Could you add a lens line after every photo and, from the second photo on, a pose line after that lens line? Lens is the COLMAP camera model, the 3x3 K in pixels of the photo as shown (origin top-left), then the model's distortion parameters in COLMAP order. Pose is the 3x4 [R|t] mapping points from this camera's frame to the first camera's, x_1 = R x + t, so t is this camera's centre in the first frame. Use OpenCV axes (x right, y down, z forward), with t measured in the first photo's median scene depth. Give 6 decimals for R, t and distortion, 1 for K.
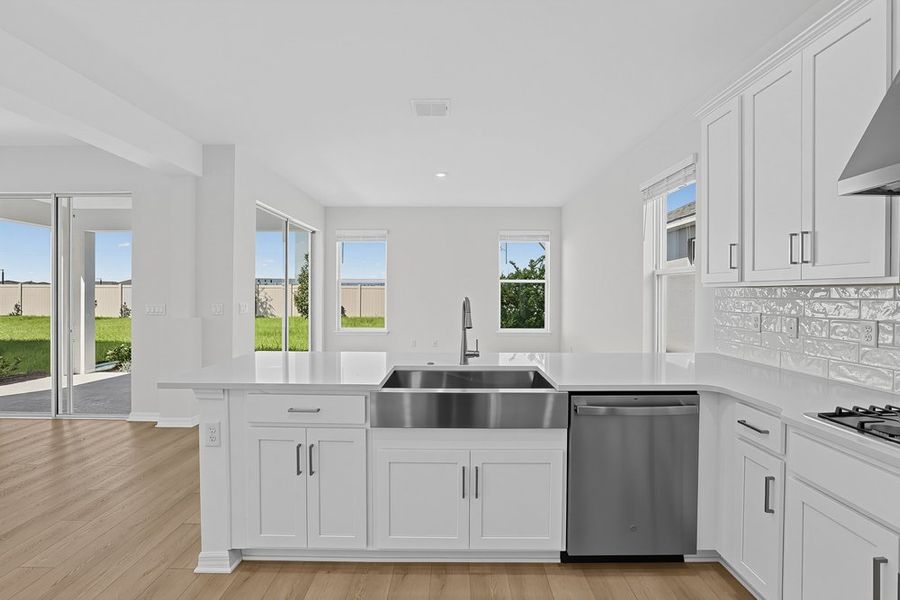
lens RADIAL K [[419.7, 0, 451.9], [0, 419.7, 292.8], [0, 0, 1]] dist [-0.018491, 0.008478]
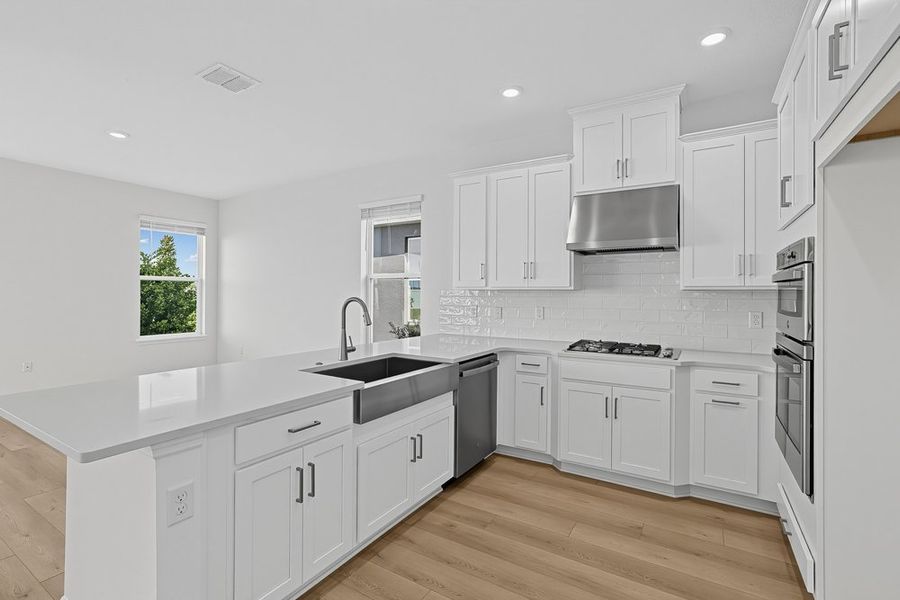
lens RADIAL K [[419.7, 0, 444.8], [0, 419.7, 293.1], [0, 0, 1]] dist [-0.018491, 0.008478]
pose [[0.518108, 0.001093, 0.855314, -0.875868], [-0.003709, 0.999993, 0.000969, -0.001040], [-0.855307, -0.003674, 0.518109, 0.273712]]
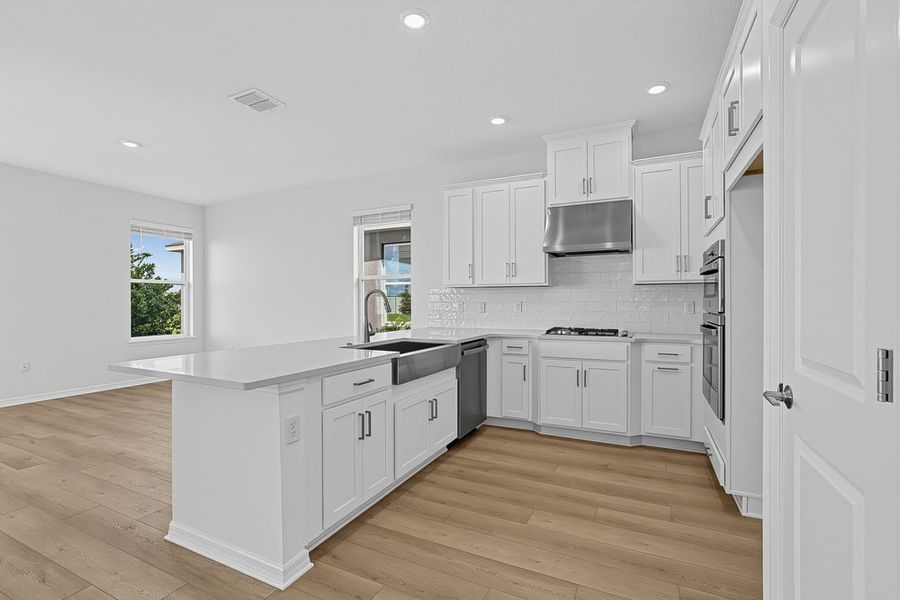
lens RADIAL K [[419.7, 0, 445.4], [0, 419.7, 303.9], [0, 0, 1]] dist [-0.018491, 0.008478]
pose [[0.427072, -0.007113, 0.904190, -1.192288], [0.004633, 0.999973, 0.005678, 0.056508], [-0.904206, 0.001764, 0.427093, 0.285784]]
